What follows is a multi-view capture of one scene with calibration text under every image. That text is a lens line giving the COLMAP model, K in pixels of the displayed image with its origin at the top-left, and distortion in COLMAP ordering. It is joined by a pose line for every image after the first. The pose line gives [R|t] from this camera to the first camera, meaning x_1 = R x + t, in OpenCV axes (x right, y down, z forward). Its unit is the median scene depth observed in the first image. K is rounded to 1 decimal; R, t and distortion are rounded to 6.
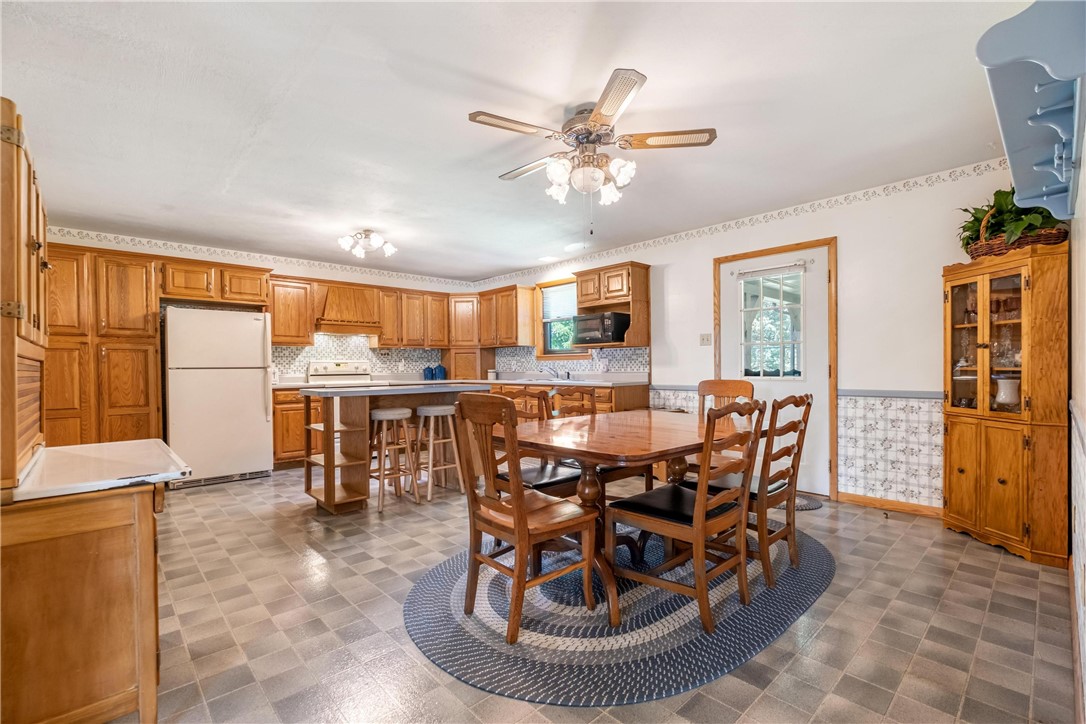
lens RADIAL K [[475.8, 0, 543.6], [0, 475.8, 371.9], [0, 0, 1]] dist [-0.002714, 0.000216]
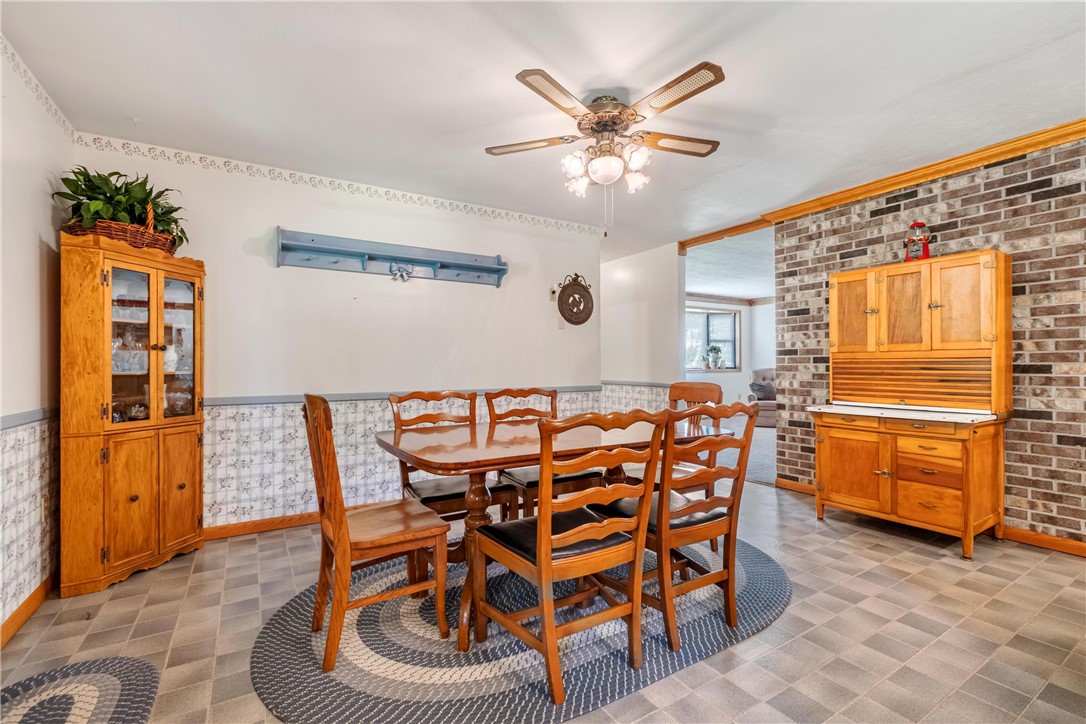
lens RADIAL K [[475.8, 0, 542.6], [0, 475.8, 363.5], [0, 0, 1]] dist [-0.002714, 0.000216]
pose [[-0.979402, 0.012693, 0.201520, 0.016334], [0.013723, 0.999899, 0.003715, -0.010412], [-0.201452, 0.006404, -0.979477, 1.020645]]
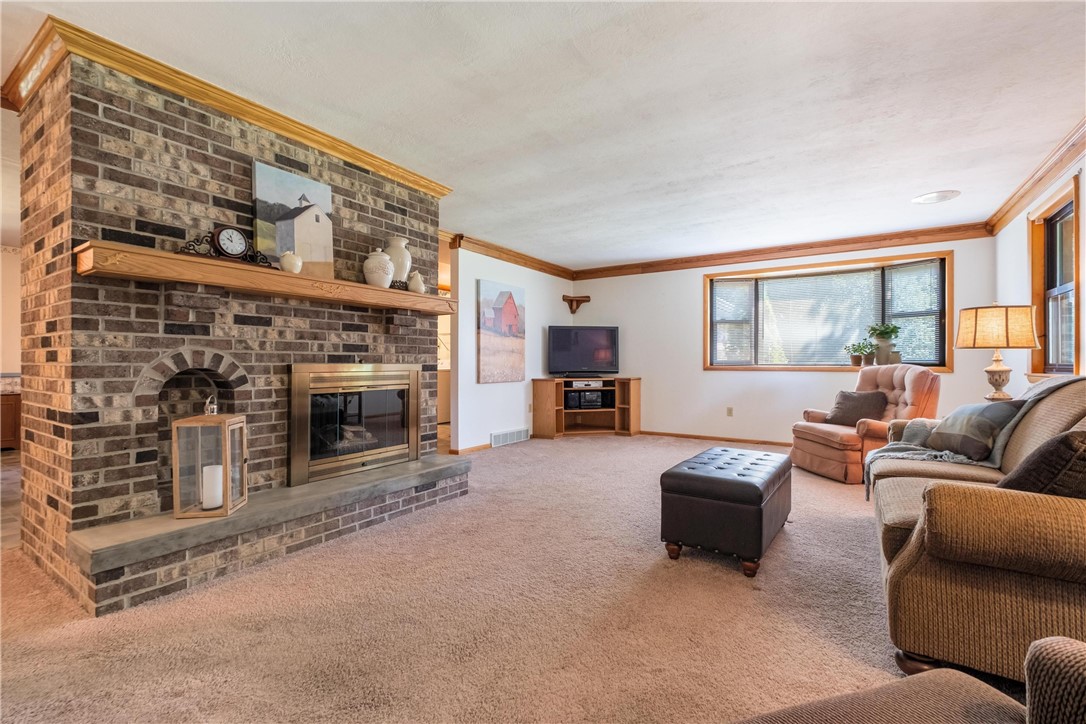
lens RADIAL K [[475.8, 0, 540.6], [0, 475.8, 360.9], [0, 0, 1]] dist [-0.002714, 0.000216]
pose [[-0.236557, 0.012403, 0.971538, -1.164727], [0.009771, 0.999898, -0.010386, 0.020162], [-0.971568, 0.007036, -0.236654, -0.016657]]
